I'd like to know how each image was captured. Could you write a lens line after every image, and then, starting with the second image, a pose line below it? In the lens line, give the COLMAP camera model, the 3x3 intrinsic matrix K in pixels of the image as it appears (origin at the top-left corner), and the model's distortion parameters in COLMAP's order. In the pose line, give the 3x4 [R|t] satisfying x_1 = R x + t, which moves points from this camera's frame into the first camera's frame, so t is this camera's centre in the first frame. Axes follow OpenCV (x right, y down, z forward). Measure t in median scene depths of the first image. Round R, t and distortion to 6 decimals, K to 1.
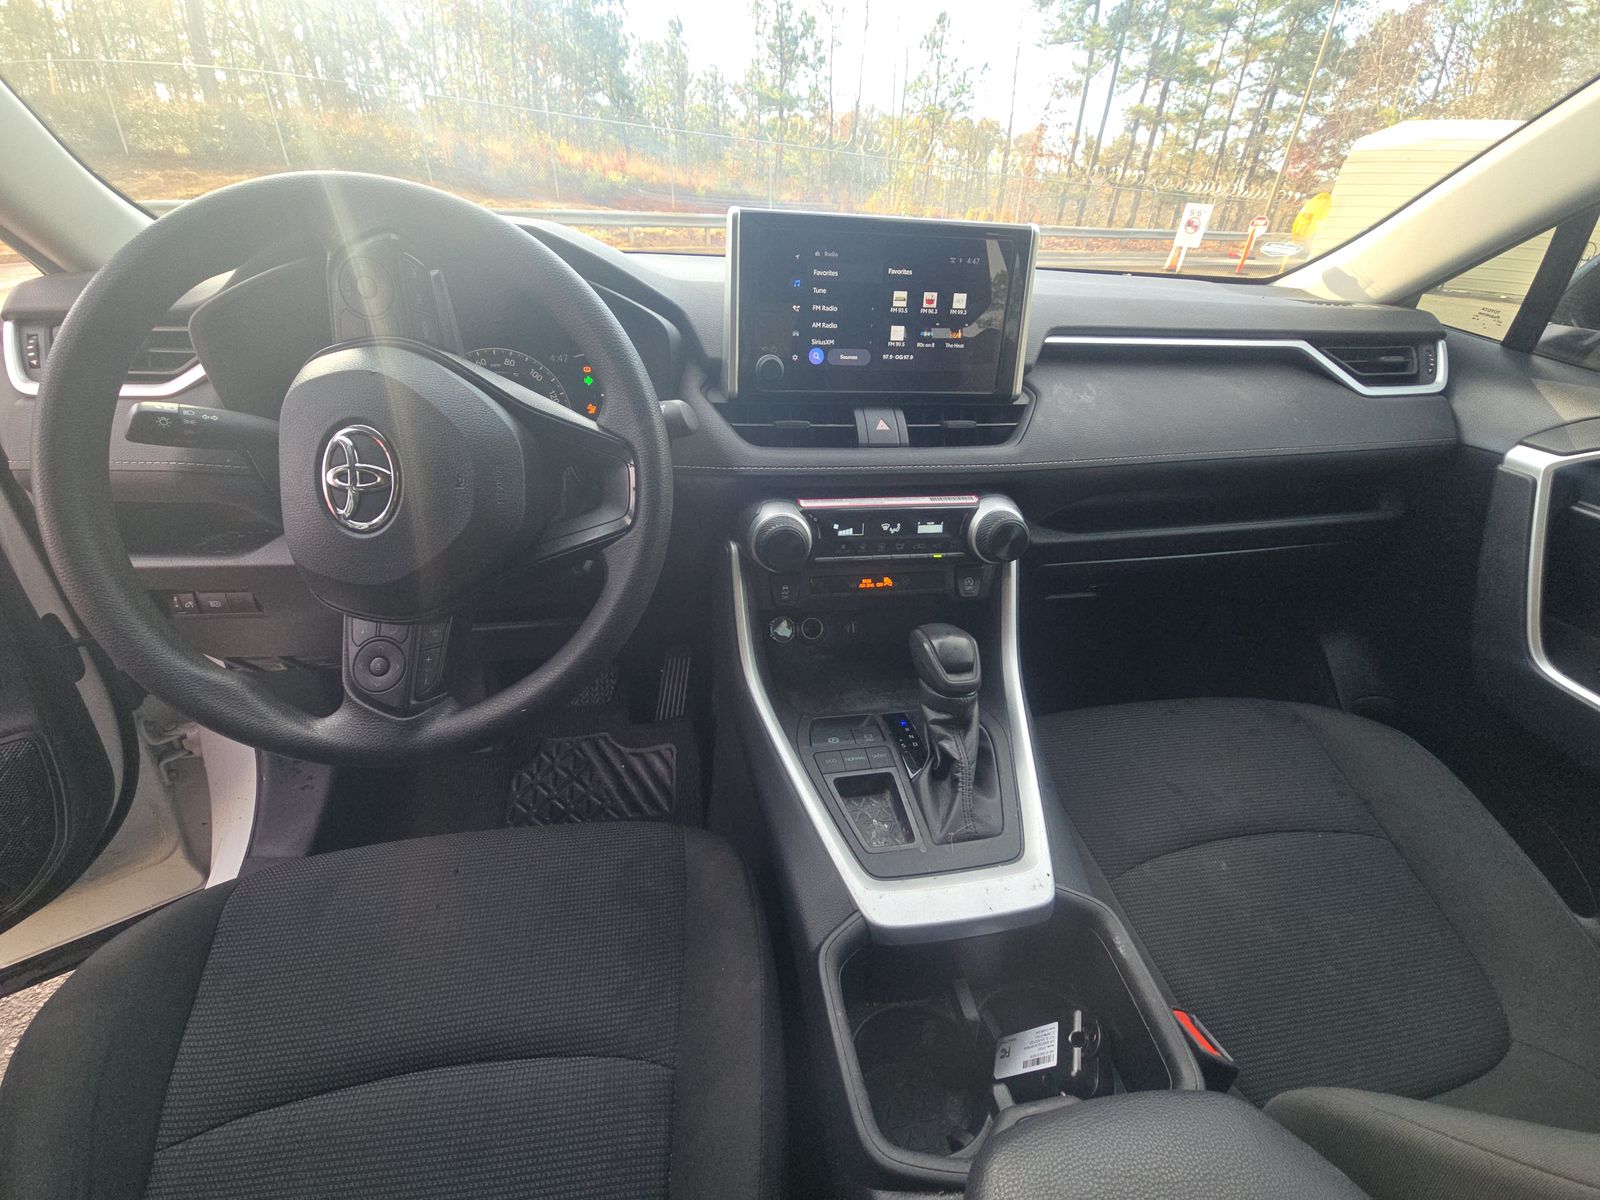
lens RADIAL K [[636.9, 0, 798.7], [0, 636.9, 600.4], [0, 0, 1]] dist [0.003054, 0.001048]
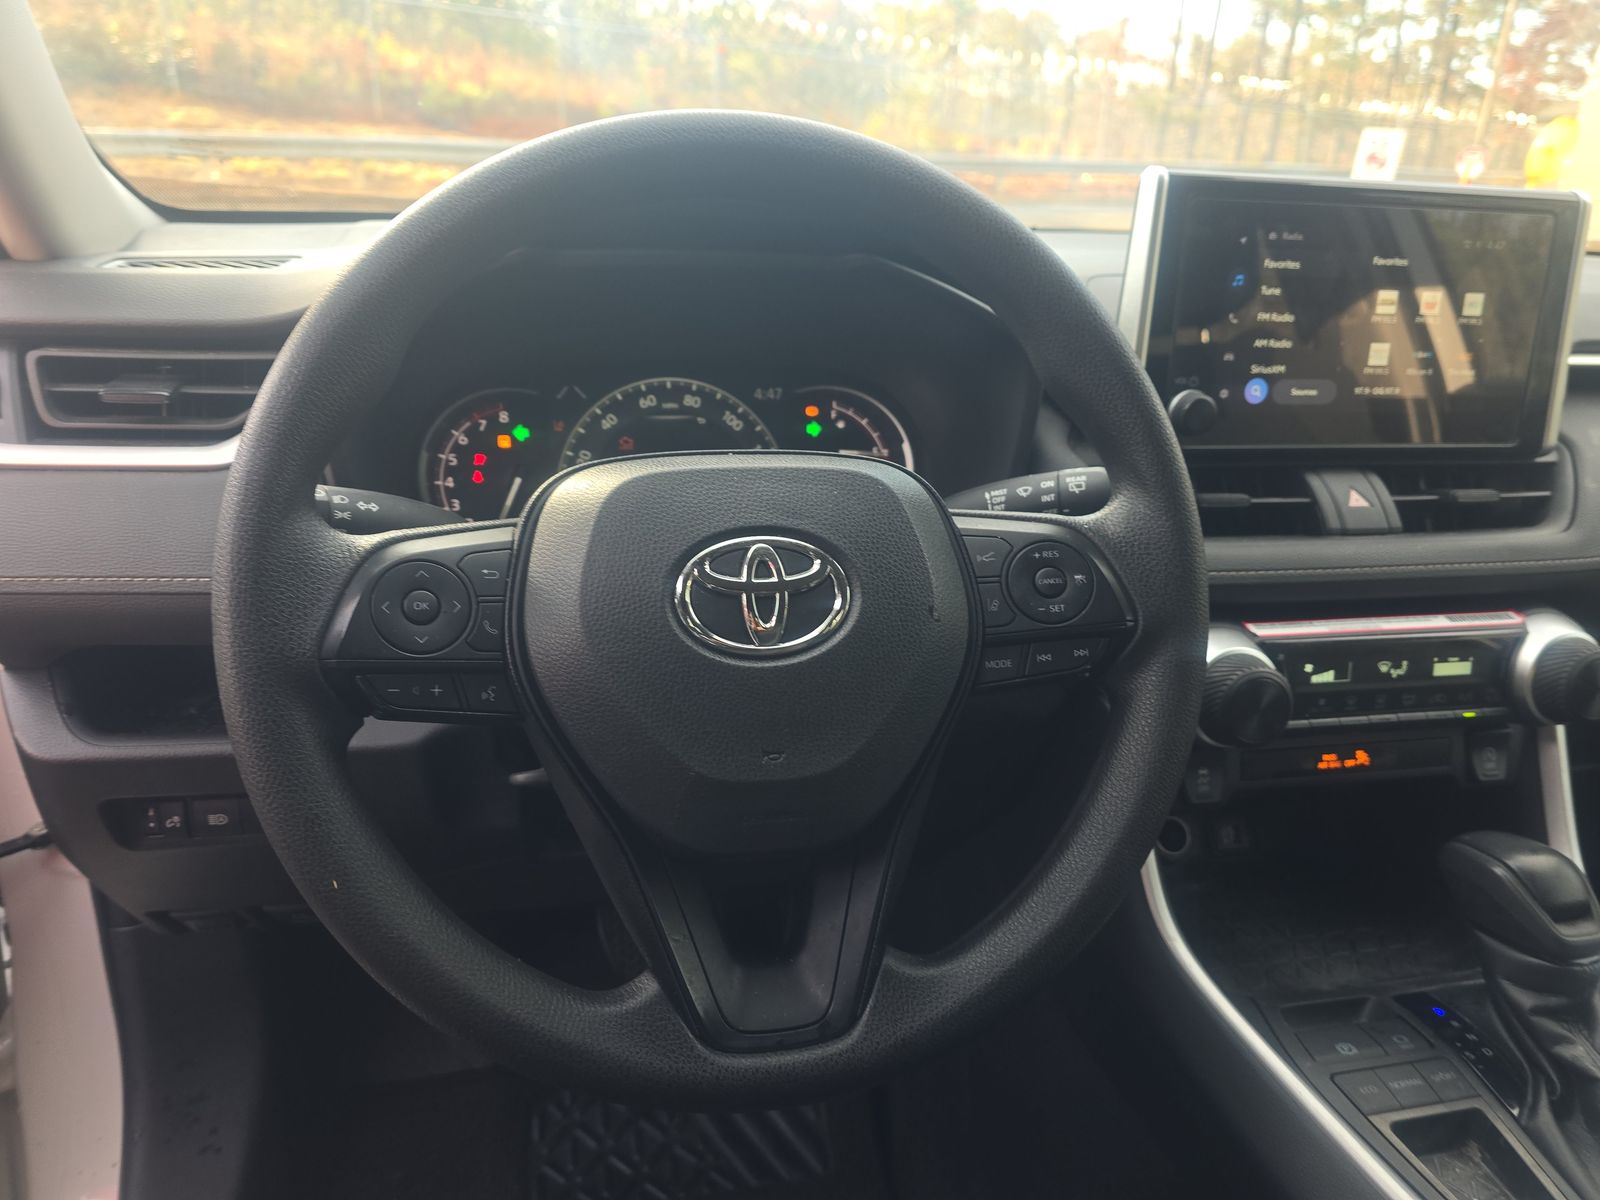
lens RADIAL K [[1076.4, 0, 791.4], [0, 1076.4, 603.1], [0, 0, 1]] dist [0.031797, -0.033005]
pose [[0.999362, -0.012095, 0.033609, -0.440480], [0.016765, 0.989672, -0.142369, -0.039399], [-0.031540, 0.142841, 0.989243, 0.012349]]
